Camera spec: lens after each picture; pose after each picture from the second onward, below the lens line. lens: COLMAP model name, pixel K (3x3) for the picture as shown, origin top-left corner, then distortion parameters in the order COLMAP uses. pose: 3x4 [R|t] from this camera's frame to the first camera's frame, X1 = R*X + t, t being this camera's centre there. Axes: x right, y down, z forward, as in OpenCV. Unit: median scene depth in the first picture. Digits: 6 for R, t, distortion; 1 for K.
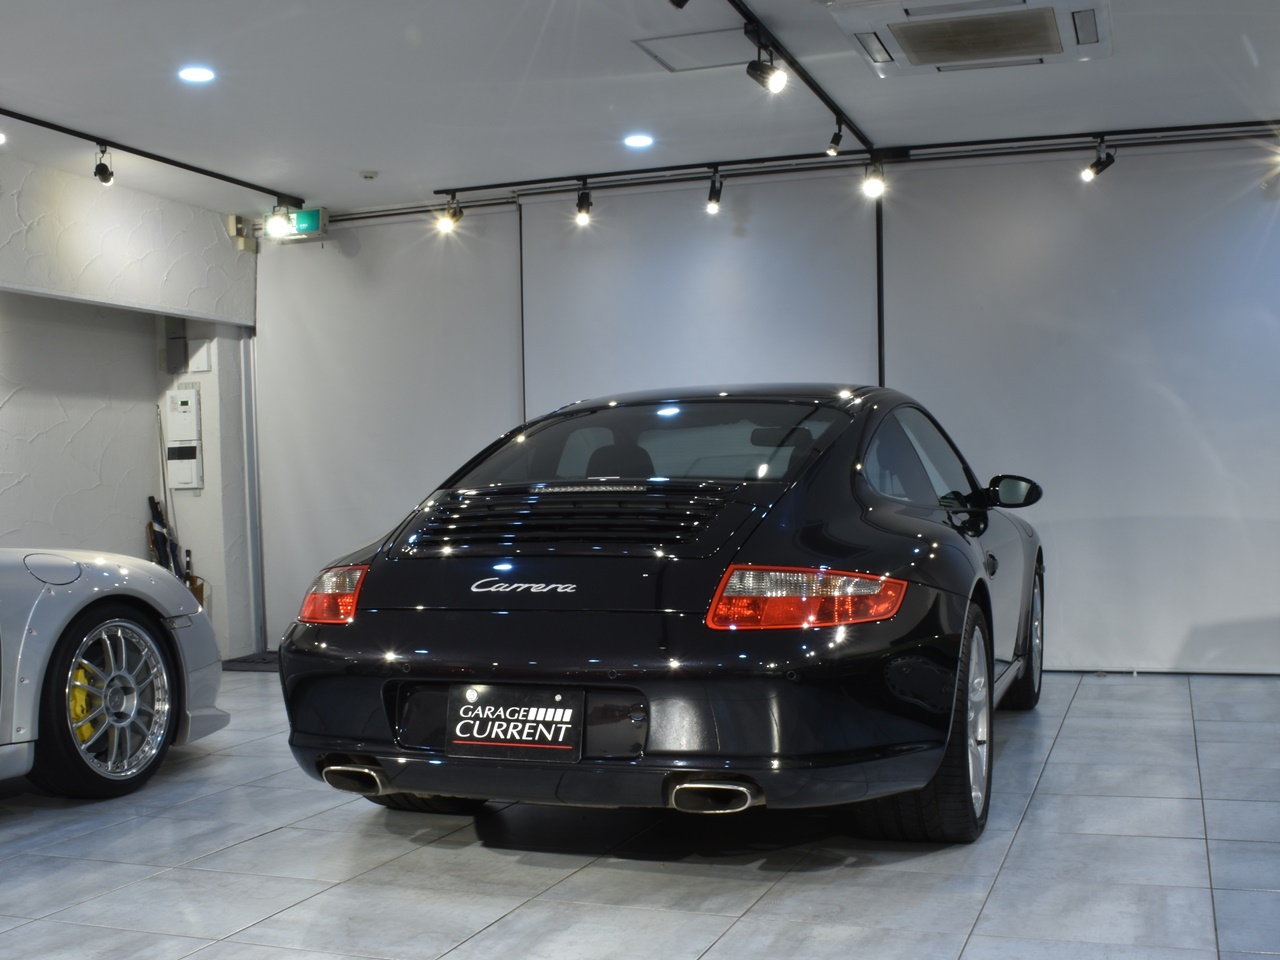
lens RADIAL K [[1491.7, 0, 587.2], [0, 1491.7, 616.3], [0, 0, 1]] dist [-0.206567, 0.242691]
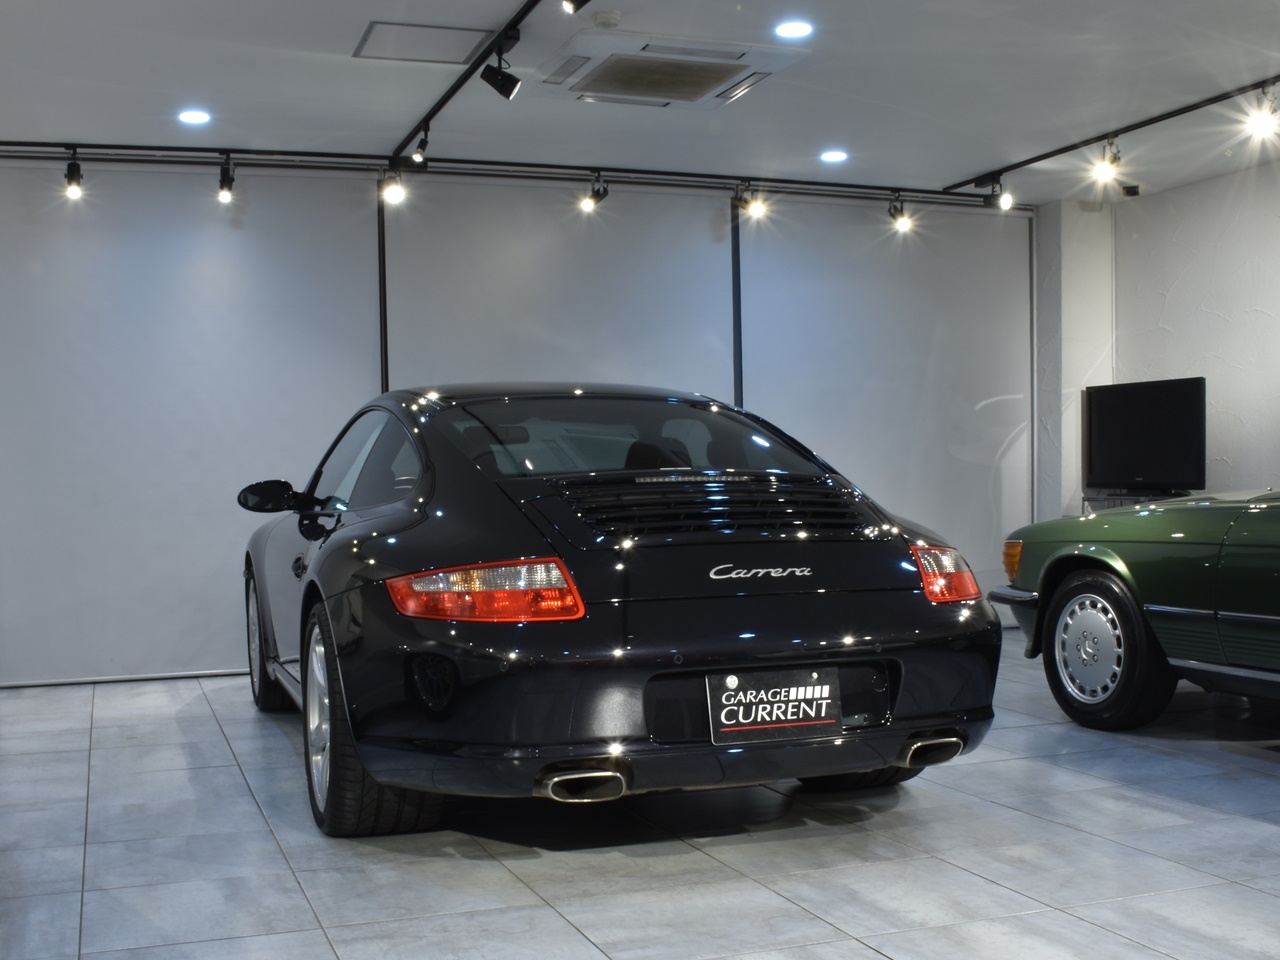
lens RADIAL K [[1491.7, 0, 587.2], [0, 1491.7, 616.3], [0, 0, 1]] dist [-0.206567, 0.242691]
pose [[0.766677, -0.049432, 0.640127, -0.795456], [0.054781, 0.998432, 0.011489, -0.007758], [-0.639692, 0.026258, 0.768183, 0.293404]]
